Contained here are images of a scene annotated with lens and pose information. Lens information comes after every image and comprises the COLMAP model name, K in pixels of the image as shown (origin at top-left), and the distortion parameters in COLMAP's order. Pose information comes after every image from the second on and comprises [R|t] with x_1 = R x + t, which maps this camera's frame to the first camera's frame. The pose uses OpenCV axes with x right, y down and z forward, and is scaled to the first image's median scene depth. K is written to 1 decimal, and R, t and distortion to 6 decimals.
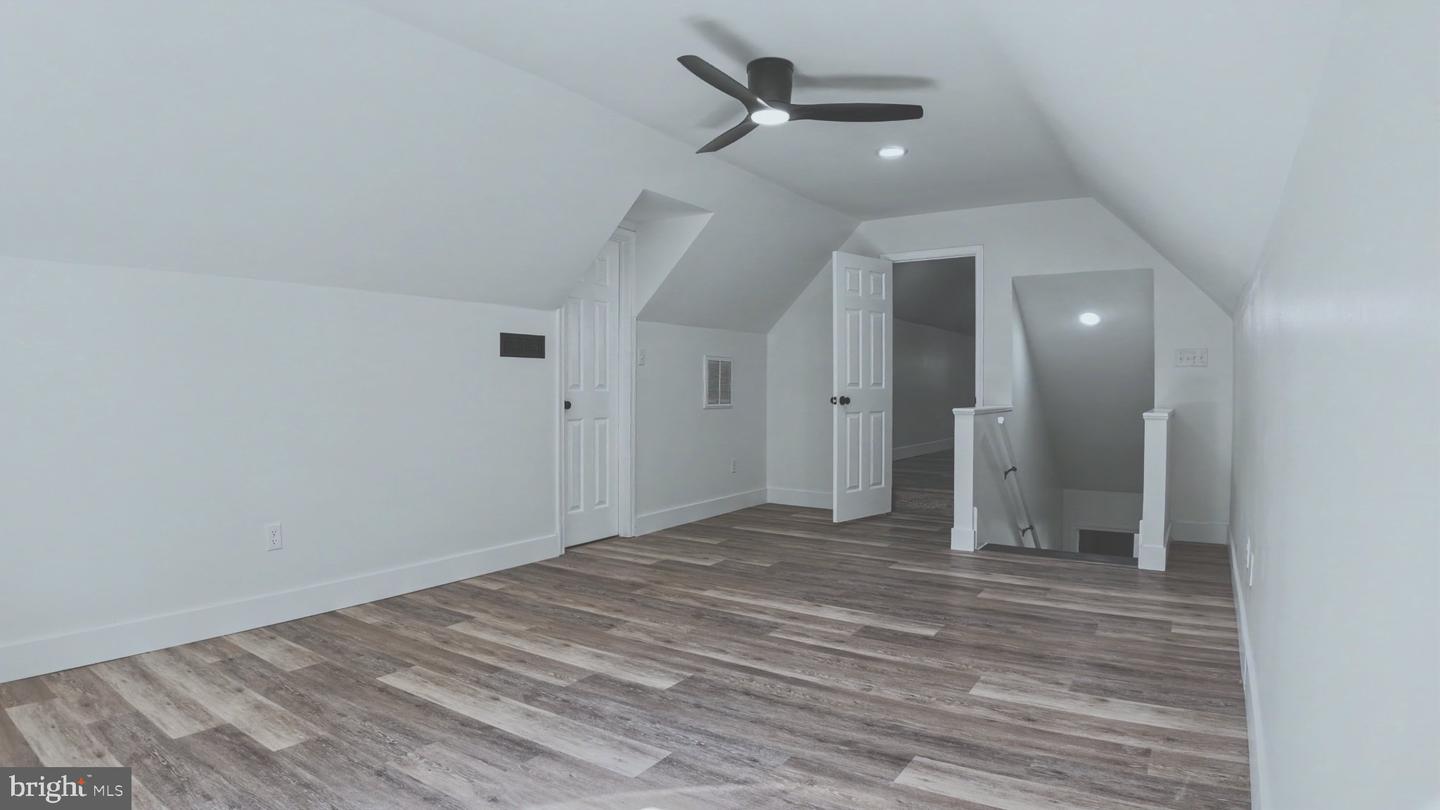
lens RADIAL K [[775.0, 0, 721.1], [0, 775.0, 398.7], [0, 0, 1]] dist [-0.094720, -0.024540]
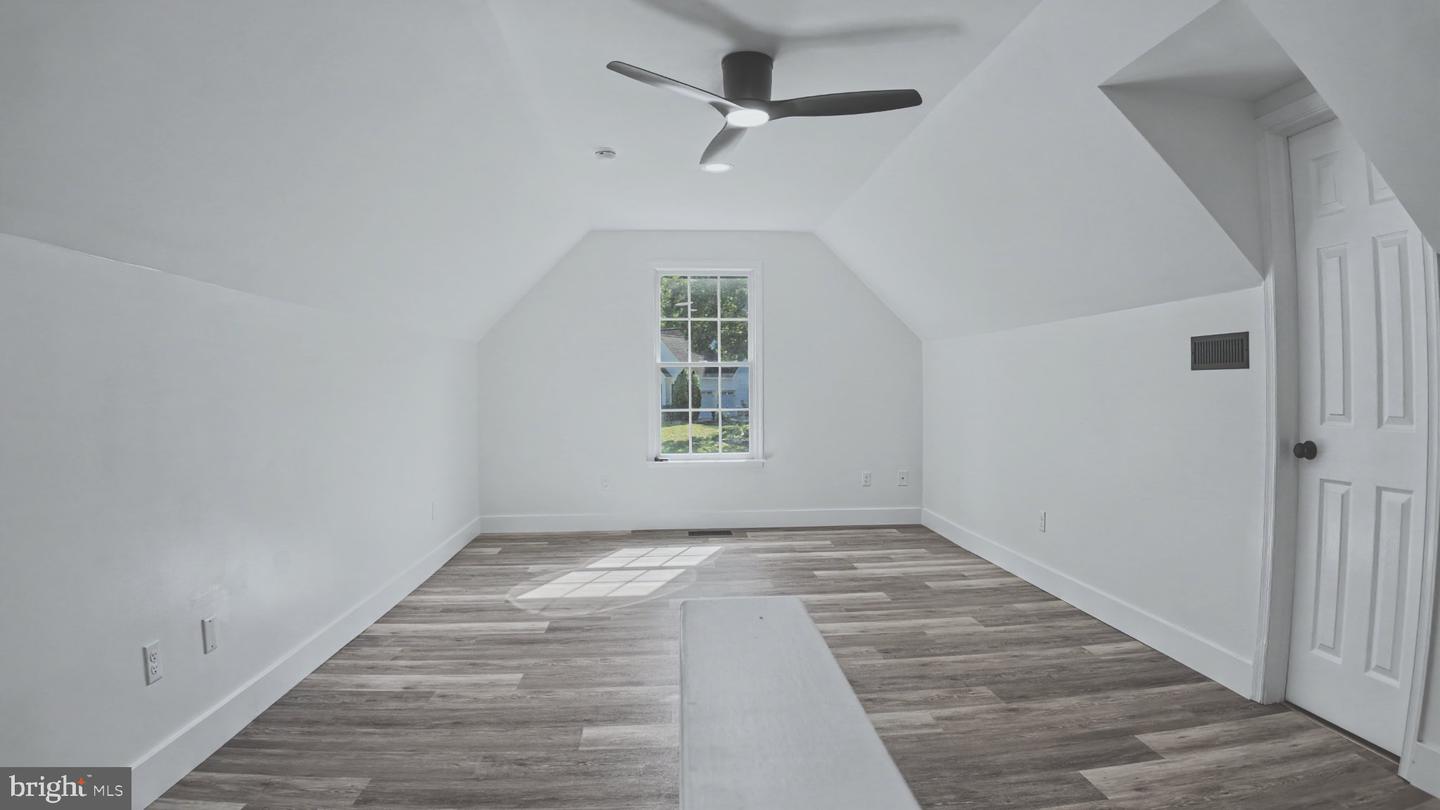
lens RADIAL K [[775.0, 0, 721.1], [0, 775.0, 398.7], [0, 0, 1]] dist [-0.094720, -0.024540]
pose [[-0.794318, 0.010296, -0.607415, 0.755229], [-0.007509, 0.999614, 0.026764, -0.067659], [0.607456, 0.025820, -0.793934, 2.002317]]
